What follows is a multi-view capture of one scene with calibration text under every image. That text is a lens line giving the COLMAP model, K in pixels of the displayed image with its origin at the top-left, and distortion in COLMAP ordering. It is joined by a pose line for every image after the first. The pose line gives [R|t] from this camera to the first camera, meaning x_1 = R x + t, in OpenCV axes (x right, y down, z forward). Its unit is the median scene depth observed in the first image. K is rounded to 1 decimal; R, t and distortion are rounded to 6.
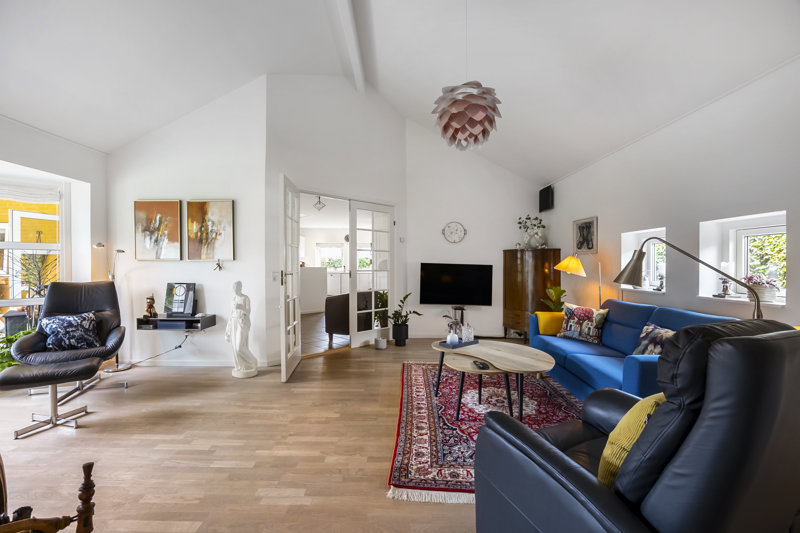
lens RADIAL K [[374.0, 0, 405.3], [0, 374.0, 264.4], [0, 0, 1]] dist [-0.019065, -0.000146]
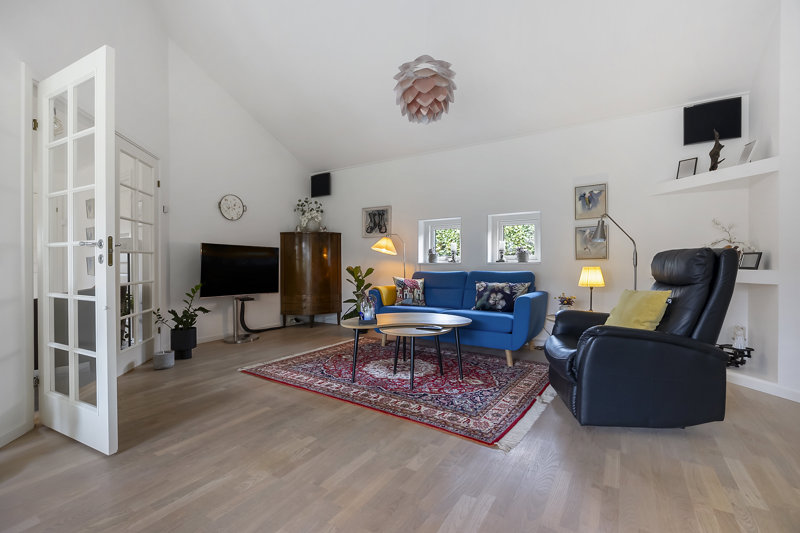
lens RADIAL K [[374.0, 0, 403.6], [0, 374.0, 262.4], [0, 0, 1]] dist [-0.019065, -0.000146]
pose [[0.498459, -0.010945, 0.866844, -0.506679], [0.017690, 0.999841, 0.002452, 0.051077], [-0.866733, 0.014112, 0.498573, 0.350822]]
